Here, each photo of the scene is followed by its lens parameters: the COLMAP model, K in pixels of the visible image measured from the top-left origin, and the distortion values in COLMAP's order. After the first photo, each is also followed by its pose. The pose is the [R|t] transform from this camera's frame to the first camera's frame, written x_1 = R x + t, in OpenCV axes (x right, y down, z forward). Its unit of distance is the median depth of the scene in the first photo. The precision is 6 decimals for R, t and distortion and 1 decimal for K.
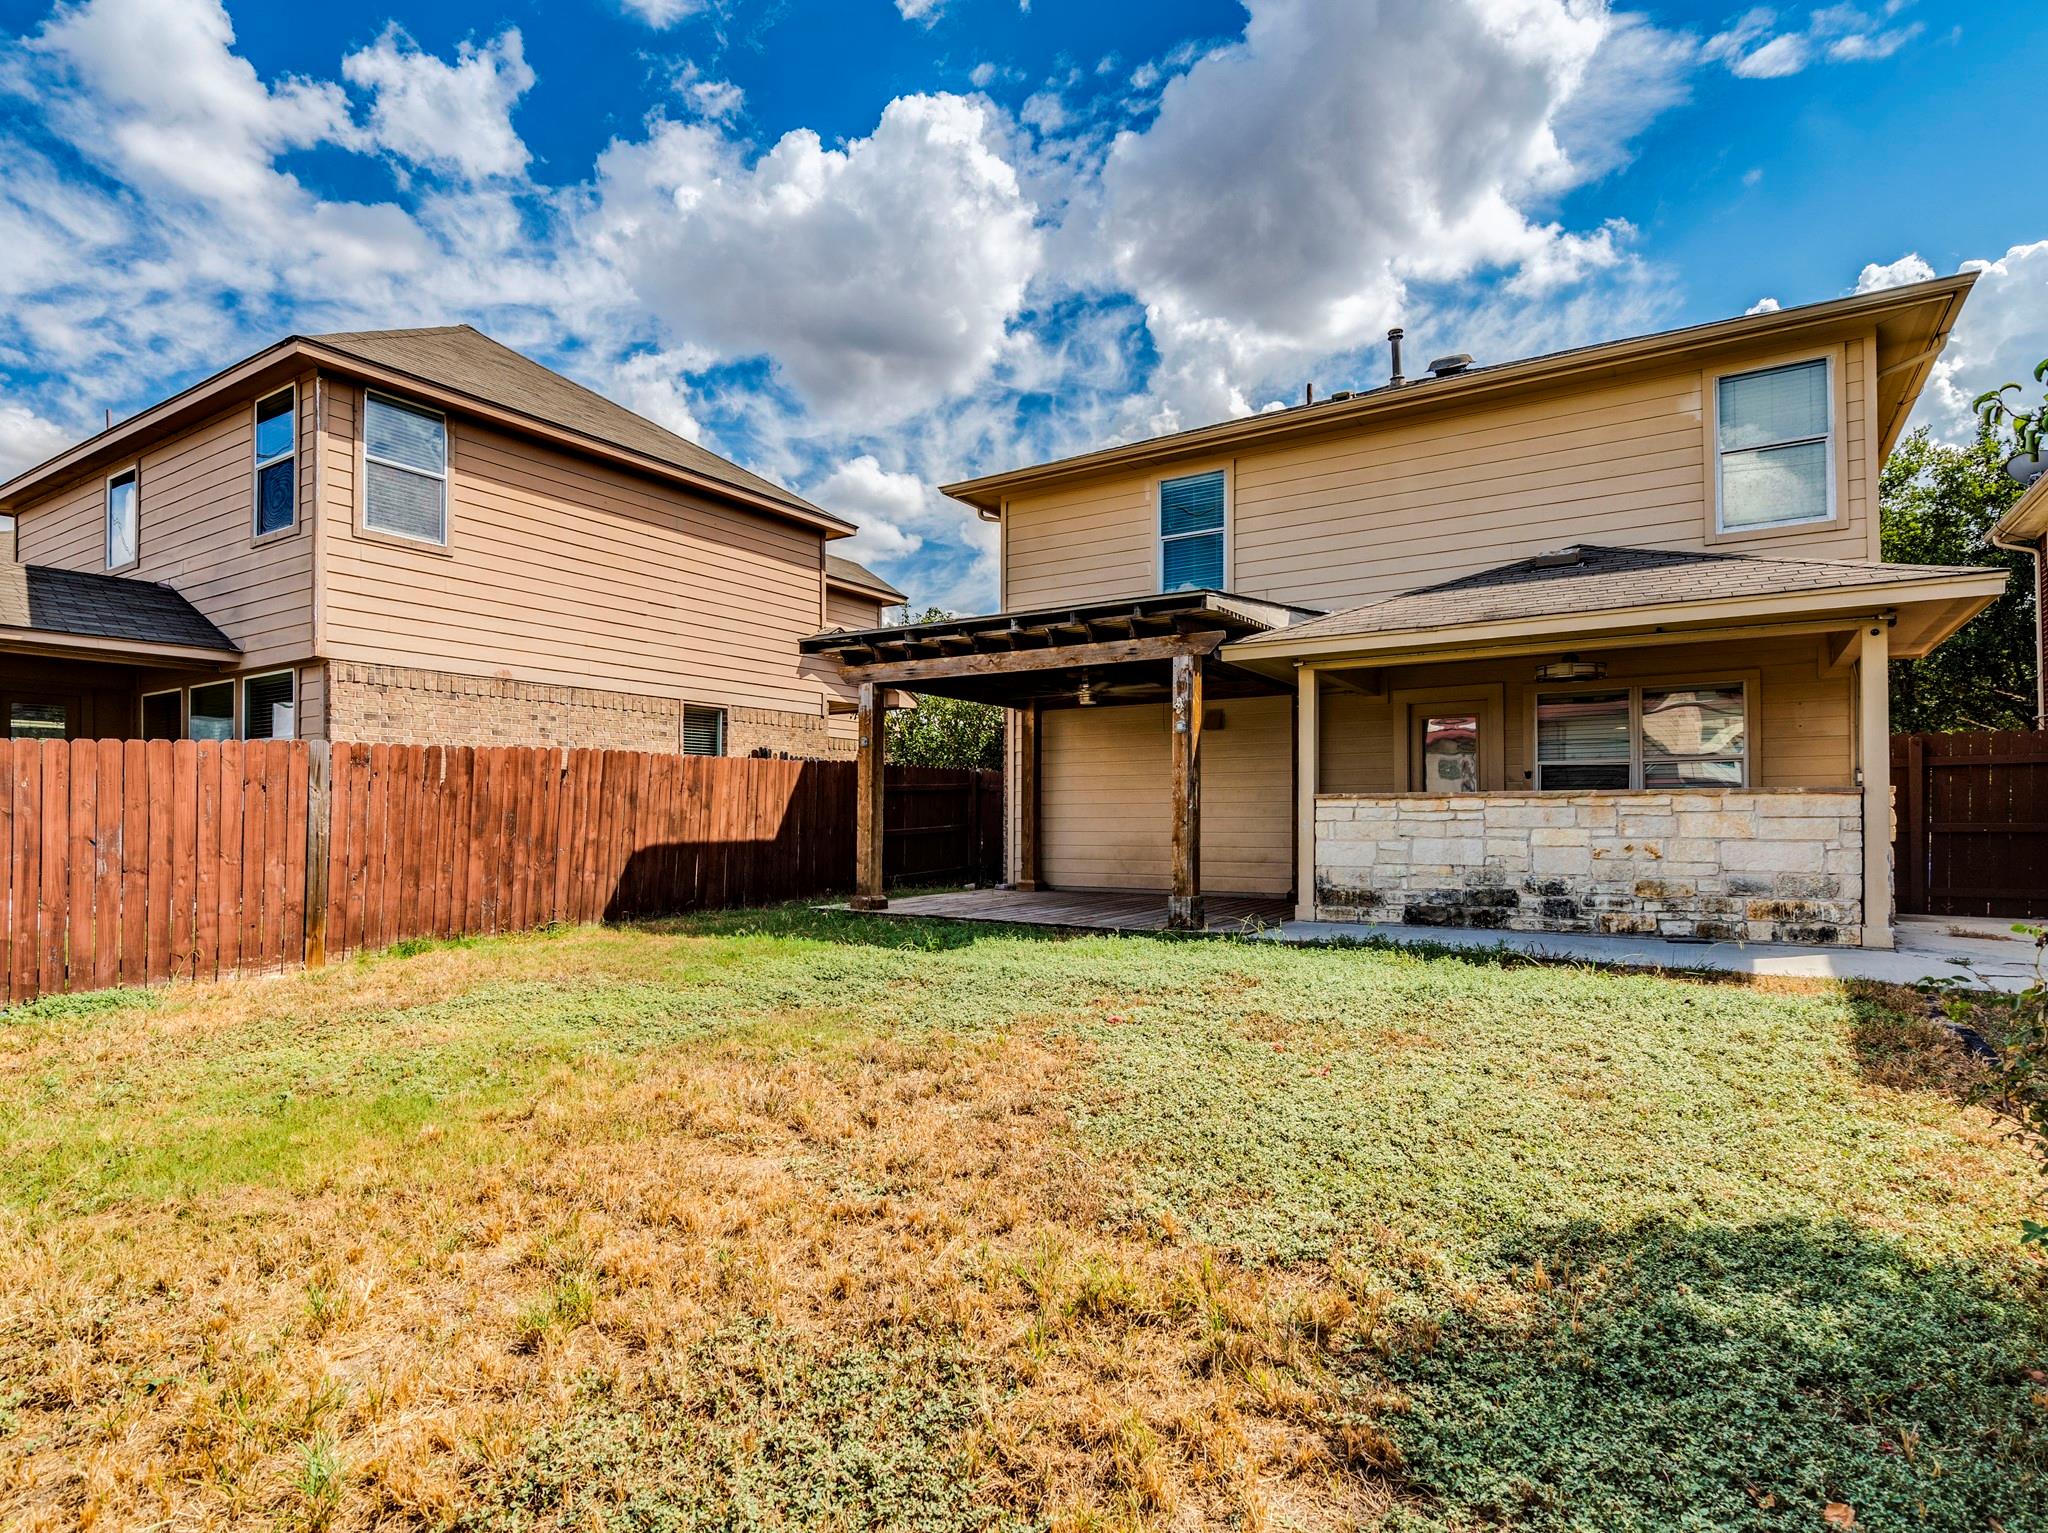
lens RADIAL K [[1076.5, 0, 1029.8], [0, 1076.5, 789.0], [0, 0, 1]] dist [-0.002498, -0.000088]
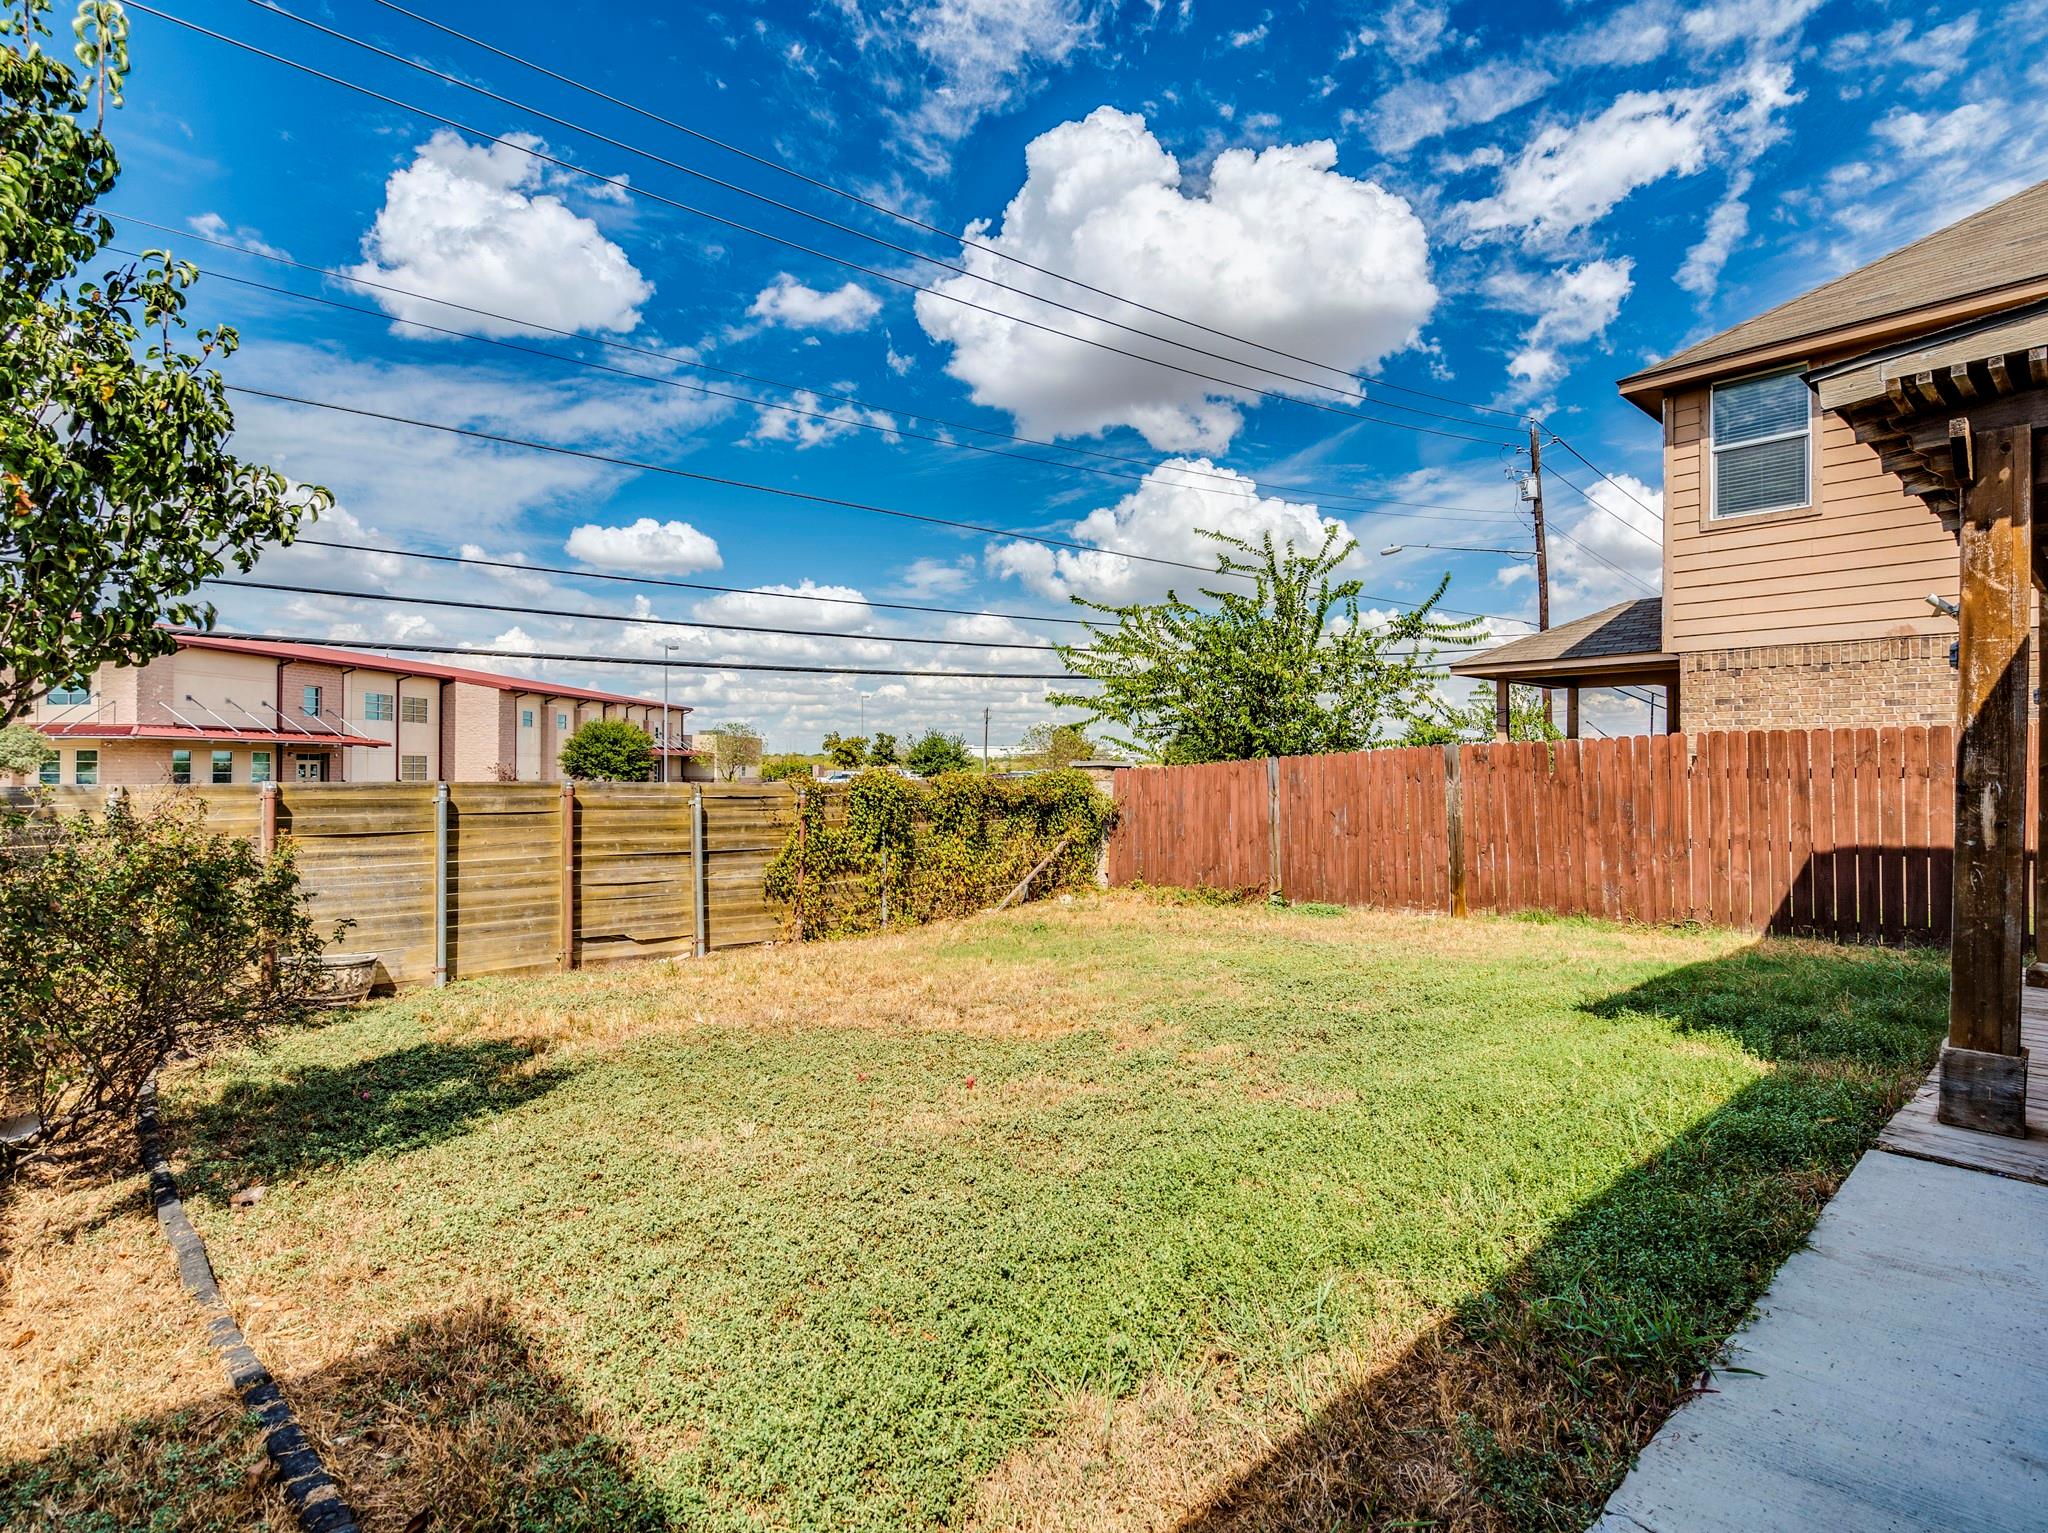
lens RADIAL K [[1076.5, 0, 1025.2], [0, 1076.5, 760.0], [0, 0, 1]] dist [-0.002498, -0.000088]
pose [[-0.267026, -0.006696, -0.963666, 0.448419], [0.028039, 0.999499, -0.014715, -0.012764], [0.963281, -0.030950, -0.266704, 0.514465]]
